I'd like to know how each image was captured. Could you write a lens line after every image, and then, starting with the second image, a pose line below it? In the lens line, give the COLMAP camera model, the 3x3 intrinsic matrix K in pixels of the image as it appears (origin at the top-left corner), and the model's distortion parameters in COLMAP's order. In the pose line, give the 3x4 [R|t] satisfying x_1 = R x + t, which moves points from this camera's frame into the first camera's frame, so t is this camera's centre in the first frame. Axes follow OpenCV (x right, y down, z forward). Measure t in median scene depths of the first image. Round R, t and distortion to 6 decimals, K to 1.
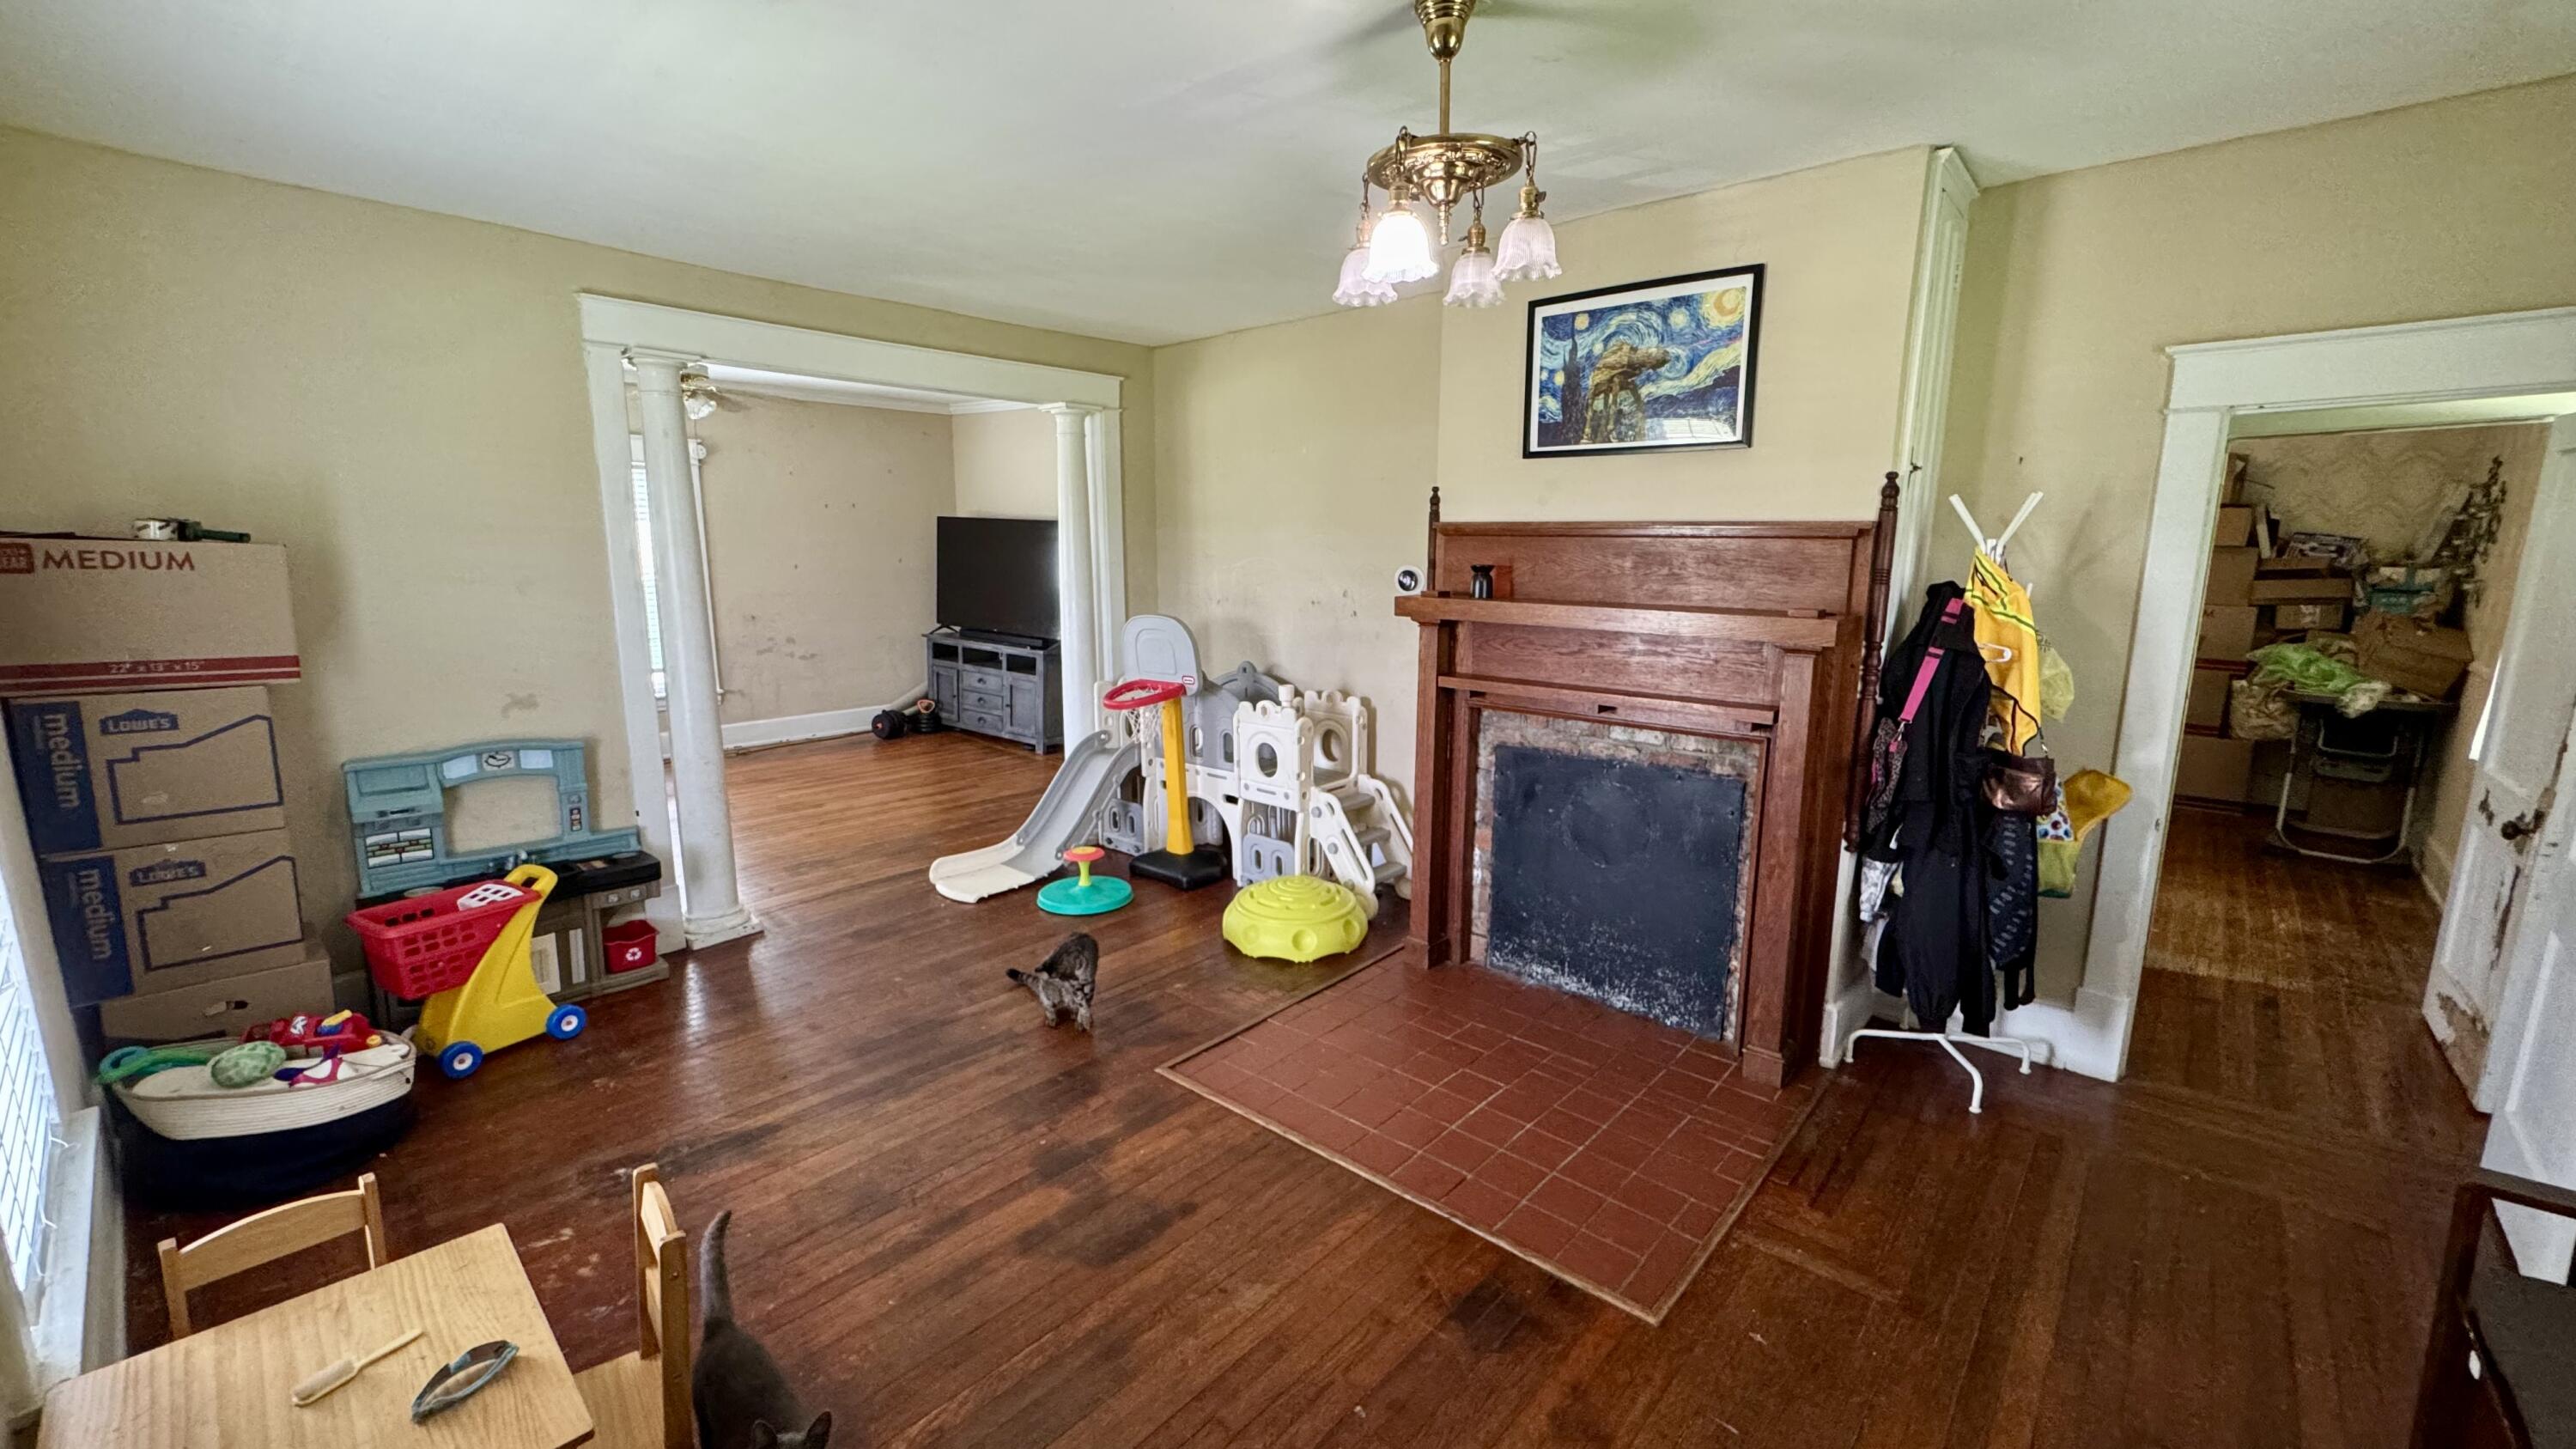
lens RADIAL K [[1019.6, 0, 1290.4], [0, 1019.6, 725.2], [0, 0, 1]] dist [0.000266, -0.000010]
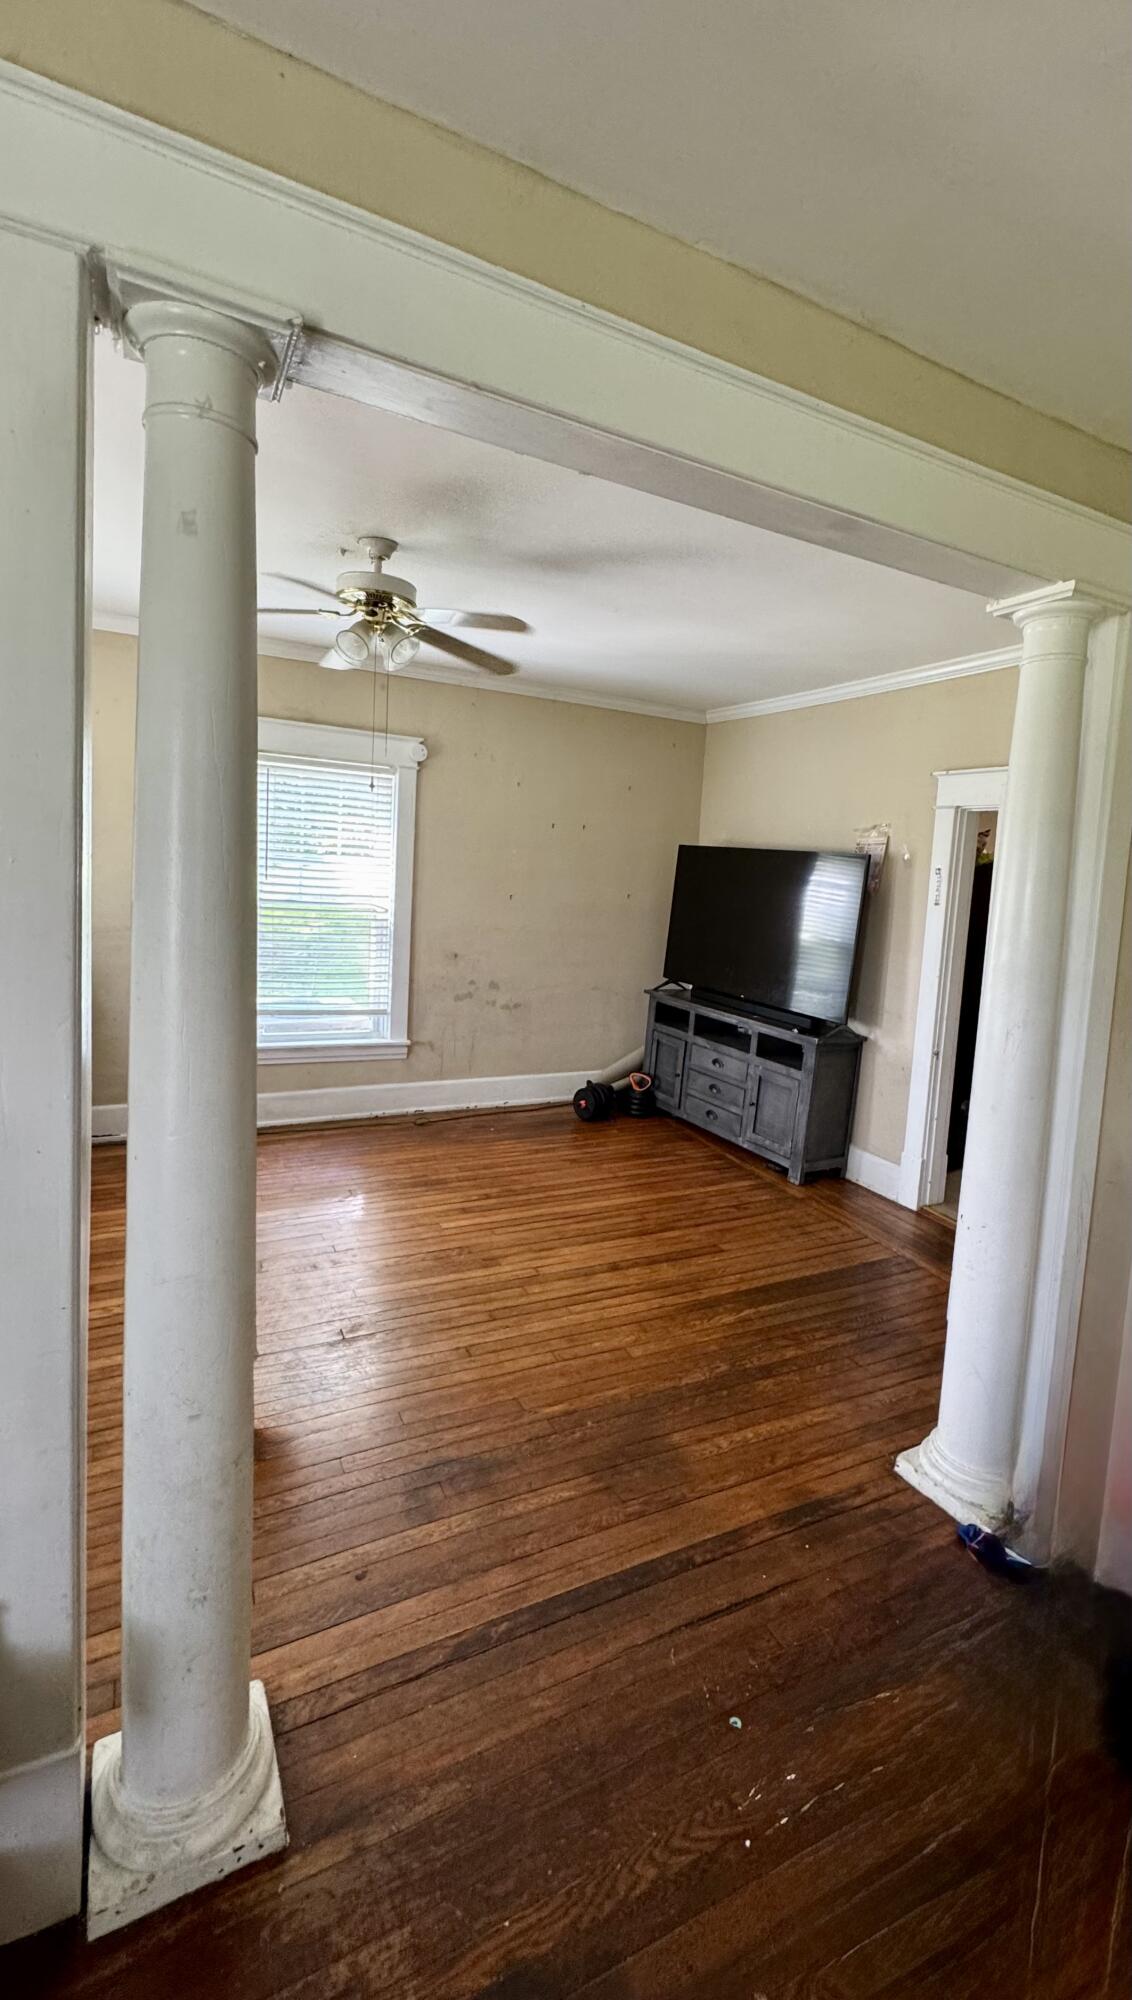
lens RADIAL K [[843.1, 0, 594.9], [0, 843.1, 950.1], [0, 0, 1]] dist [-0.002436, -0.000010]
pose [[0.934038, 0.078269, -0.348491, -0.177595], [-0.113352, 0.990213, -0.081416, -0.064107], [0.338708, 0.115548, 0.933769, 0.385149]]
